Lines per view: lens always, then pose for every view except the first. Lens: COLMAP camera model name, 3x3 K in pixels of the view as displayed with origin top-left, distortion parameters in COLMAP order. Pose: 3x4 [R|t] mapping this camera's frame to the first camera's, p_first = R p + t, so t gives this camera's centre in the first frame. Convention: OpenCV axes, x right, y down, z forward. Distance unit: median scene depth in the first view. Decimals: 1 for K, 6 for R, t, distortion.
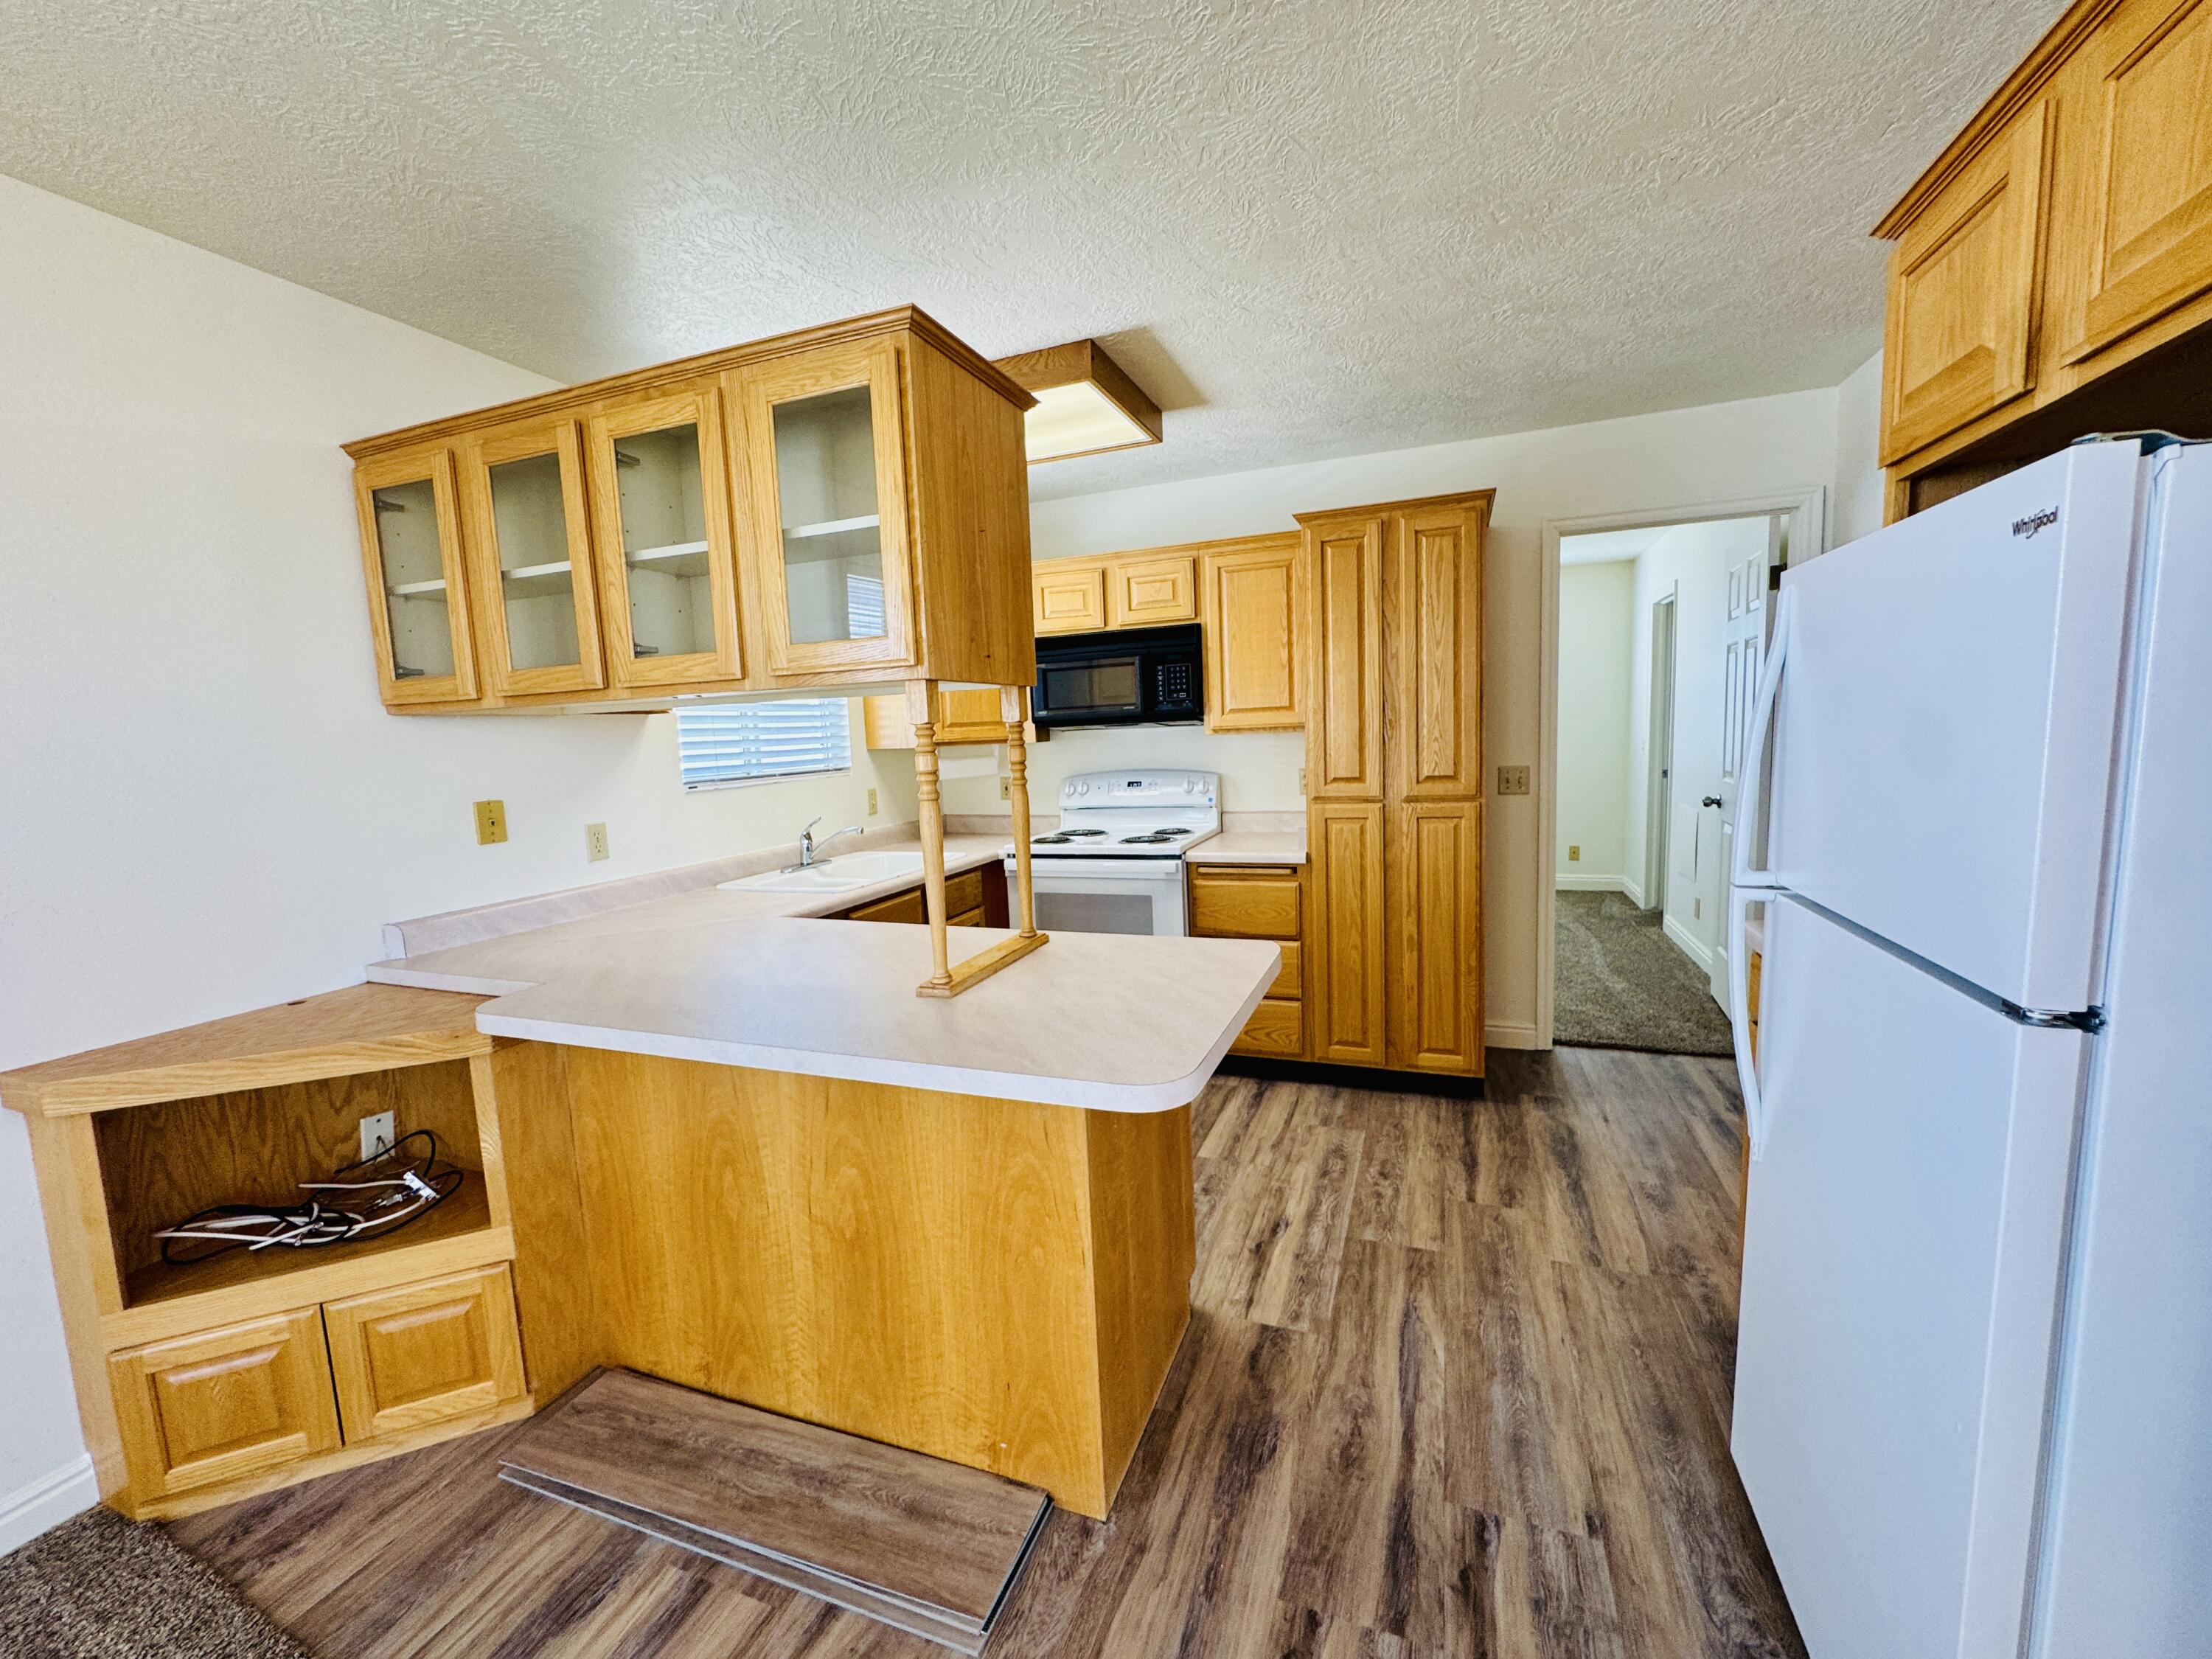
lens RADIAL K [[884.4, 0, 1111.9], [0, 884.4, 827.1], [0, 0, 1]] dist [-0.003391, 0.000208]
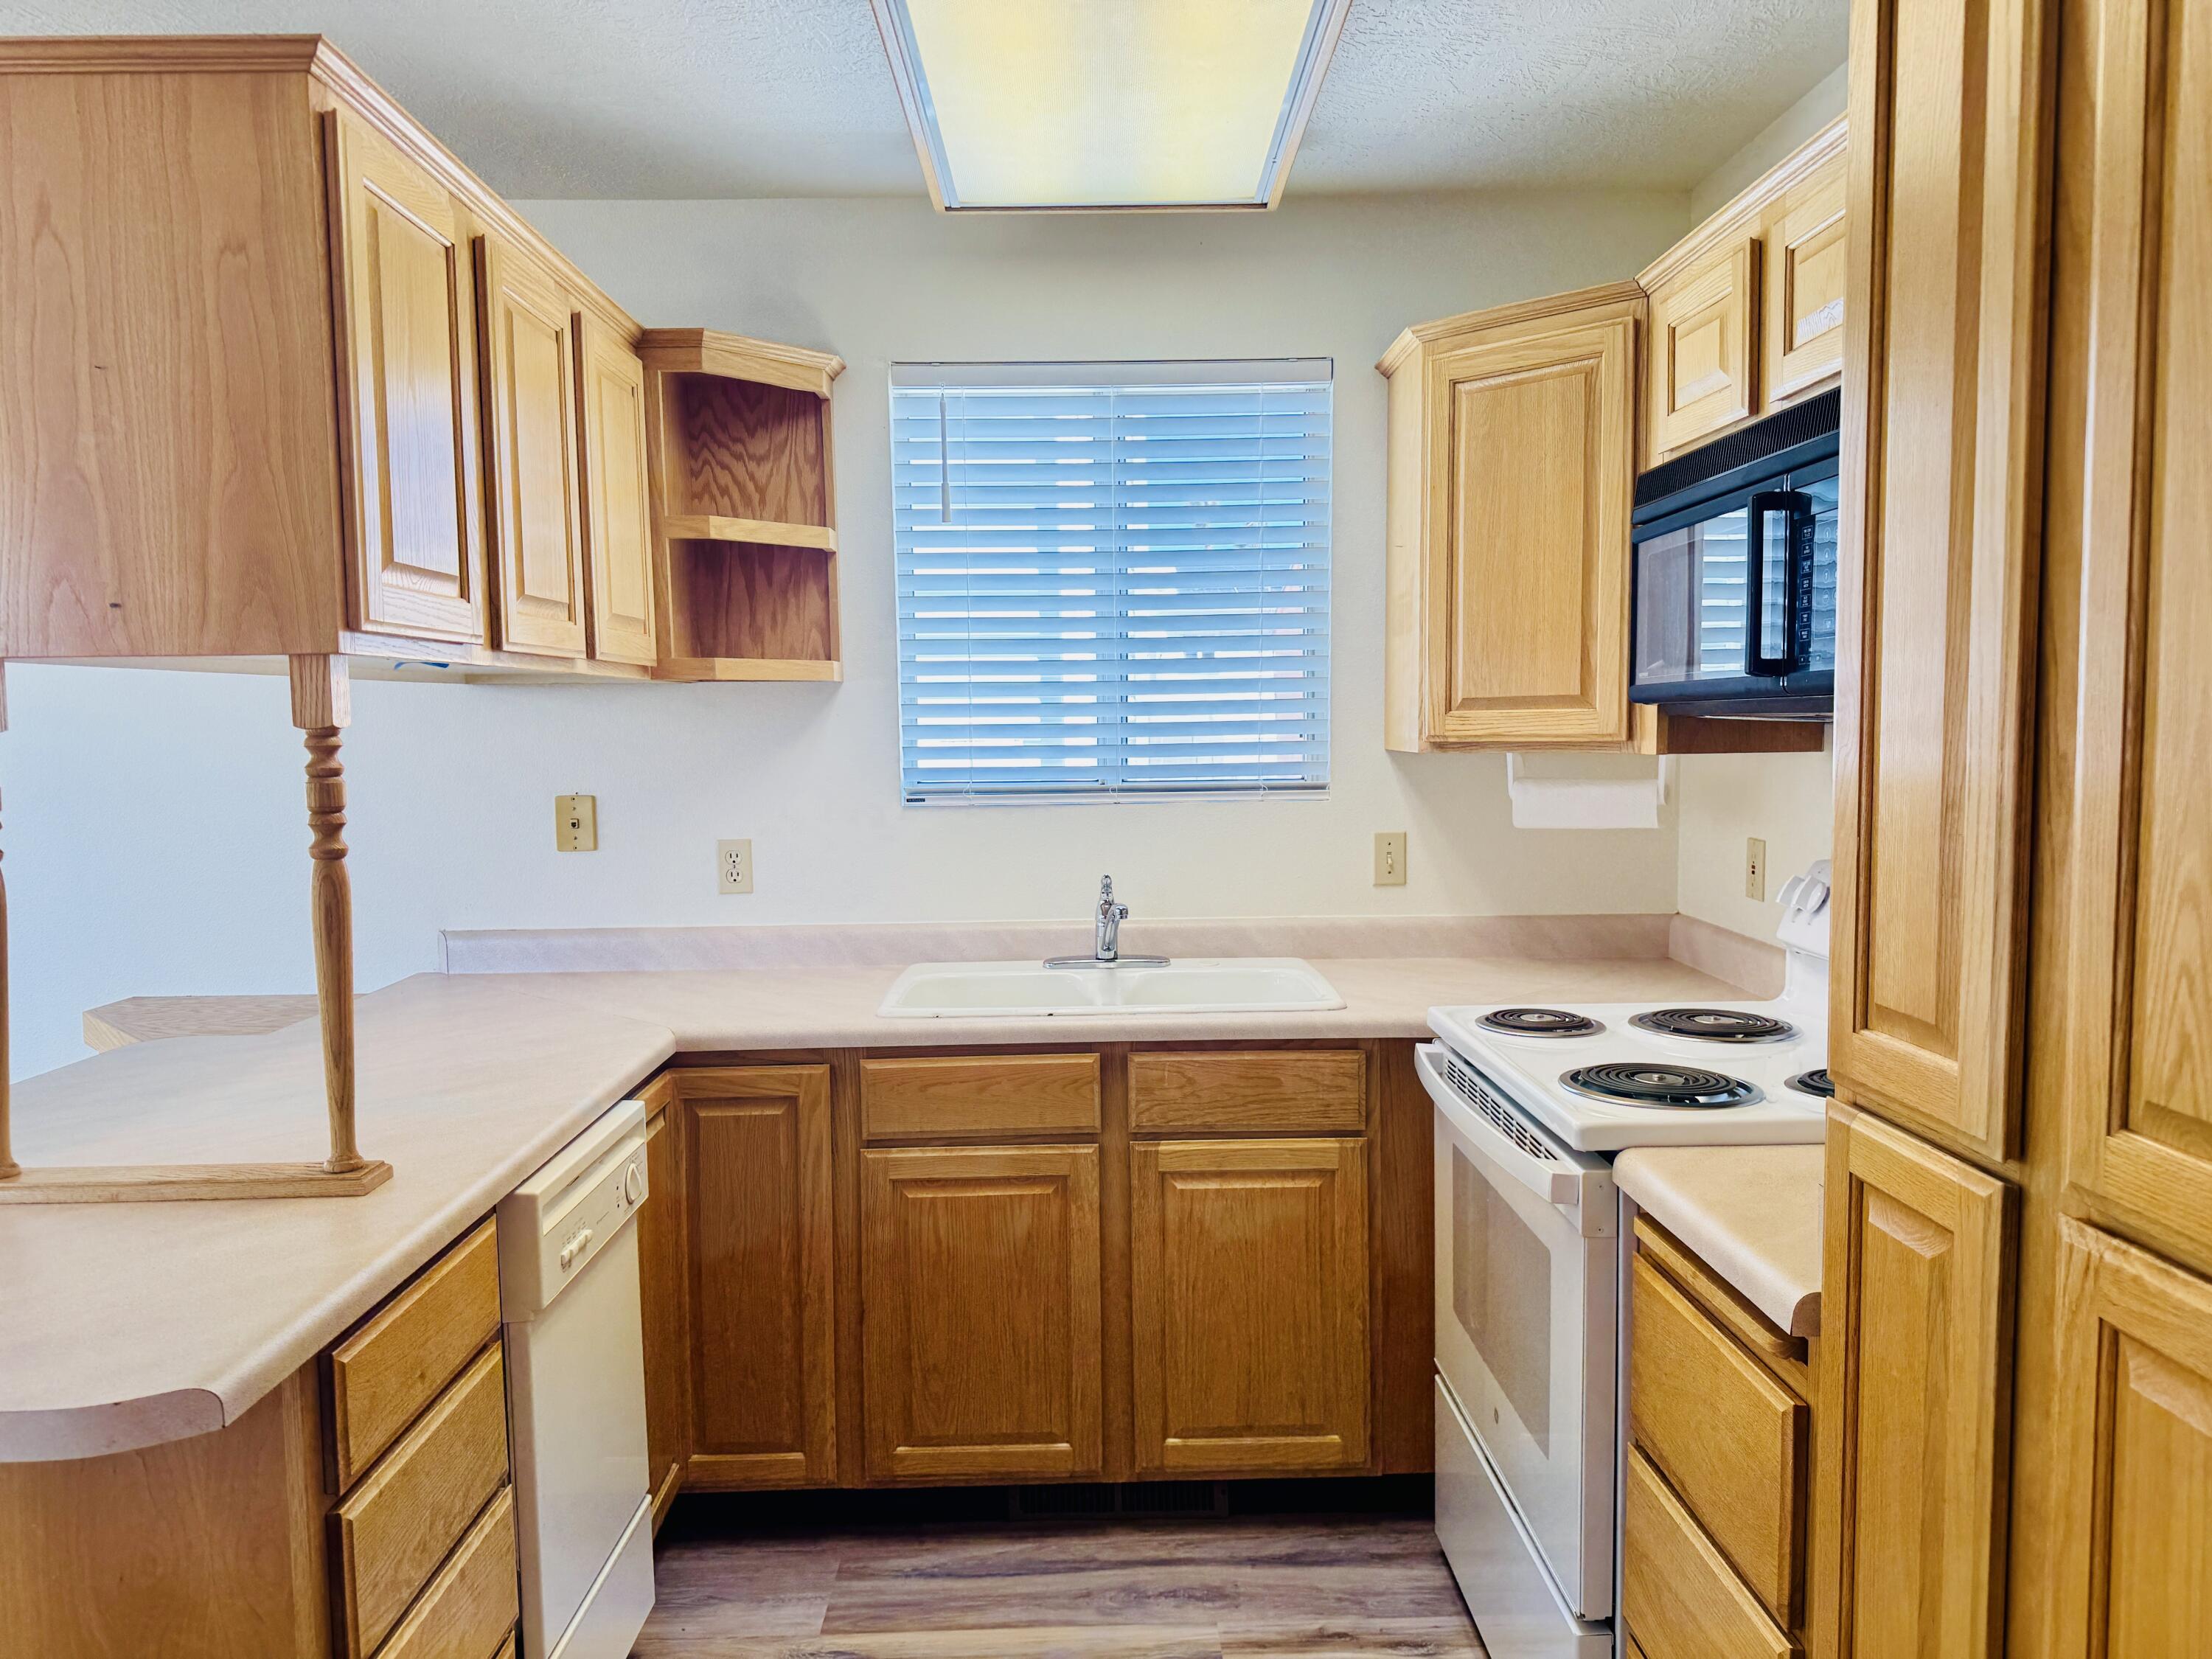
lens RADIAL K [[1553.5, 0, 1116.5], [0, 1553.5, 837.7], [0, 0, 1]] dist [0.103823, -0.125062]
pose [[0.375182, 0.108382, -0.920593, 0.531435], [-0.106170, 0.991630, 0.073476, -0.104346], [0.920851, 0.070173, 0.383548, 0.663099]]
